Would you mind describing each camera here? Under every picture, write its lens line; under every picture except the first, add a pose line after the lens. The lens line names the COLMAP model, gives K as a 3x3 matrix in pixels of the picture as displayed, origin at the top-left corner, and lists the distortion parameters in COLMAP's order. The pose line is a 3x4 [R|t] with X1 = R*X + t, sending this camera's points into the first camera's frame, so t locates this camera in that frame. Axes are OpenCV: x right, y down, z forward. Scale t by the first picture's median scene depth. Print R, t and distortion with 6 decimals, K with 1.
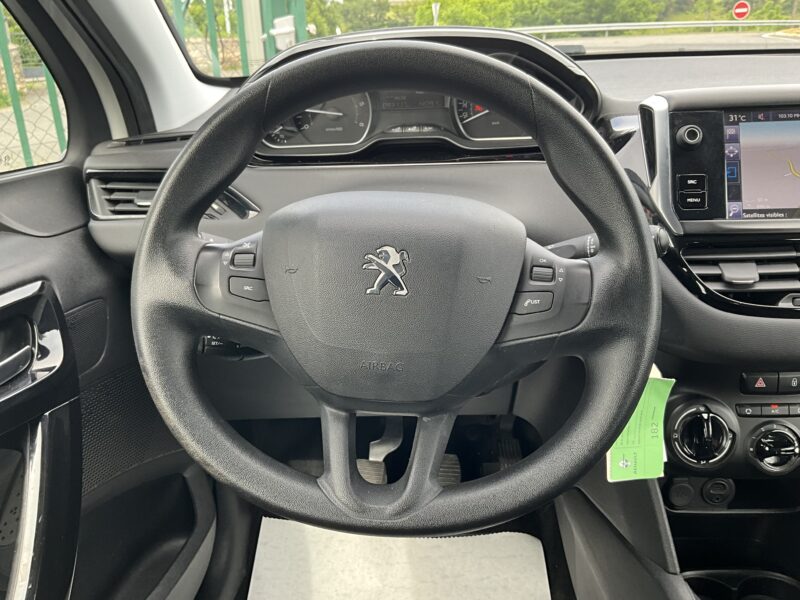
lens RADIAL K [[654.2, 0, 409.1], [0, 654.2, 292.4], [0, 0, 1]] dist [0.065649, -0.127565]
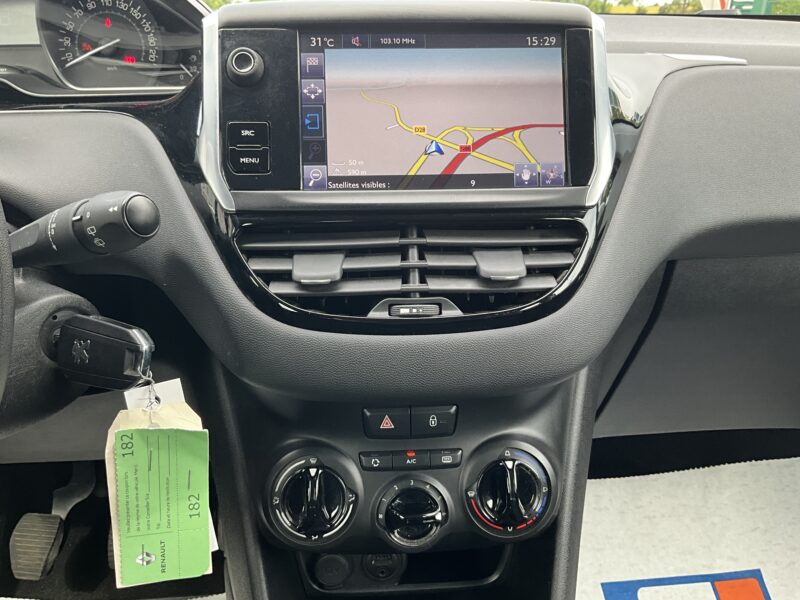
lens RADIAL K [[655.7, 0, 403.2], [0, 655.7, 297.7], [0, 0, 1]] dist [0.070310, -0.117801]
pose [[0.992624, -0.005735, 0.121099, 0.499083], [0.005987, 0.999981, -0.001715, 0.002425], [-0.121087, 0.002428, 0.992639, 0.310699]]
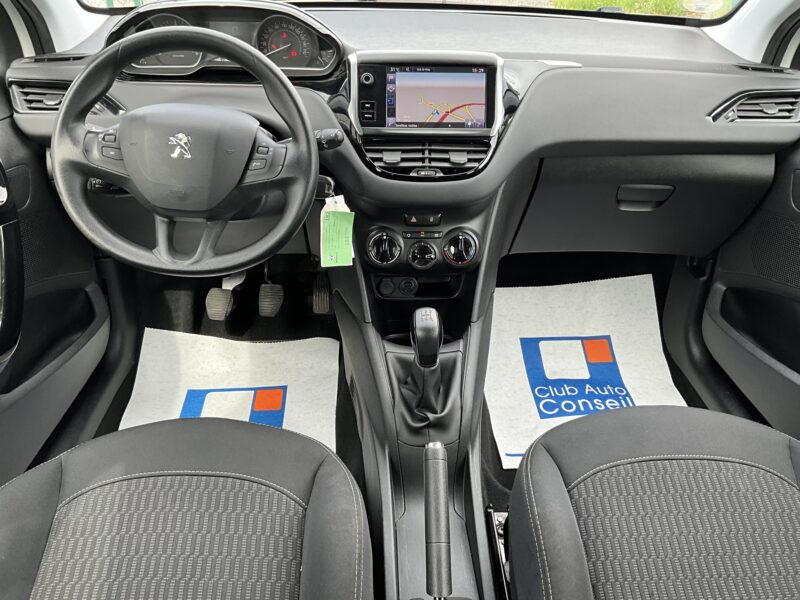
lens RADIAL K [[655.7, 0, 403.2], [0, 655.7, 297.7], [0, 0, 1]] dist [0.070310, -0.117801]
pose [[0.992948, 0.003874, 0.118485, 0.308248], [-0.022013, 0.988108, 0.152176, 0.079905], [-0.116486, -0.153711, 0.981226, -0.891457]]
